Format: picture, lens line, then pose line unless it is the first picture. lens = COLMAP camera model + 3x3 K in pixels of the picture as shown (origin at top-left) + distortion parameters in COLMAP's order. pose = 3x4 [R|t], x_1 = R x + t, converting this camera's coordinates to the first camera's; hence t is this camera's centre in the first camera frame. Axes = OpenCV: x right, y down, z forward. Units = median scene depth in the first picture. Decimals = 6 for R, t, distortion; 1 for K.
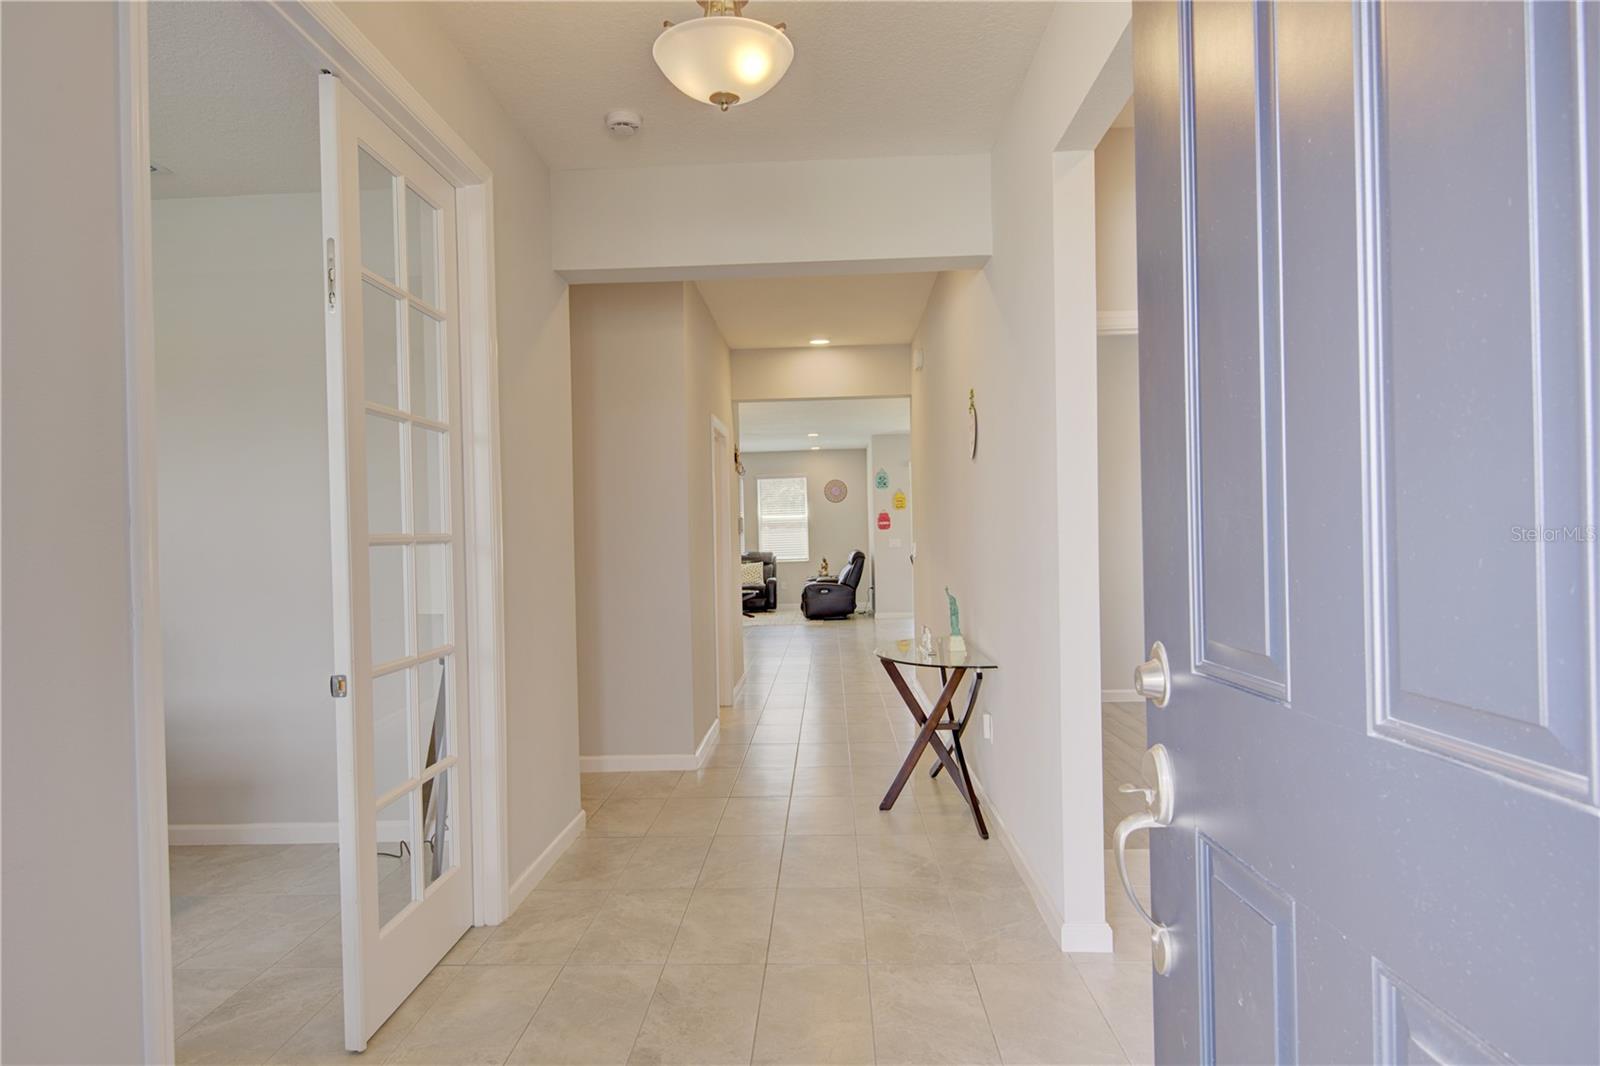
lens RADIAL K [[980.3, 0, 800.0], [0, 980.3, 533.0], [0, 0, 1]] dist [0.000121, 0.000112]
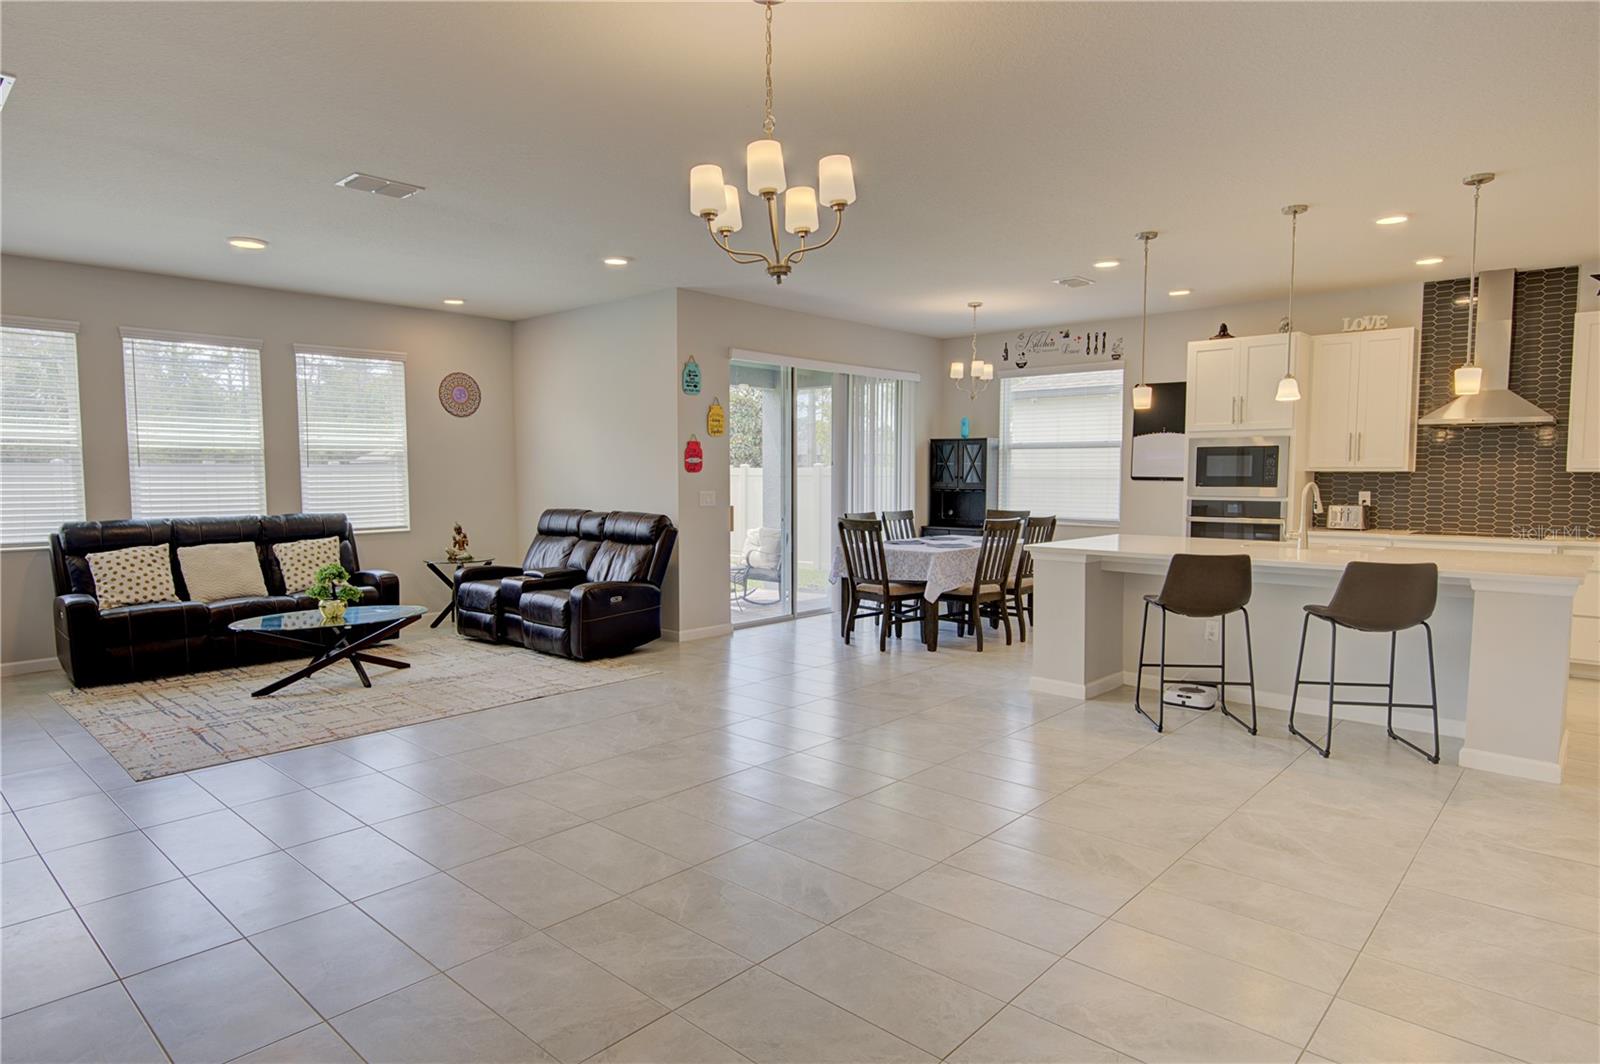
lens RADIAL K [[905.1, 0, 800.0], [0, 905.1, 532.0], [0, 0, 1]] dist [0.002375, 0.000398]
pose [[0.645508, -0.016769, 0.763570, -0.246765], [-0.020766, 0.999004, 0.039494, 0.007991], [-0.763471, -0.041350, 0.644516, 0.635887]]
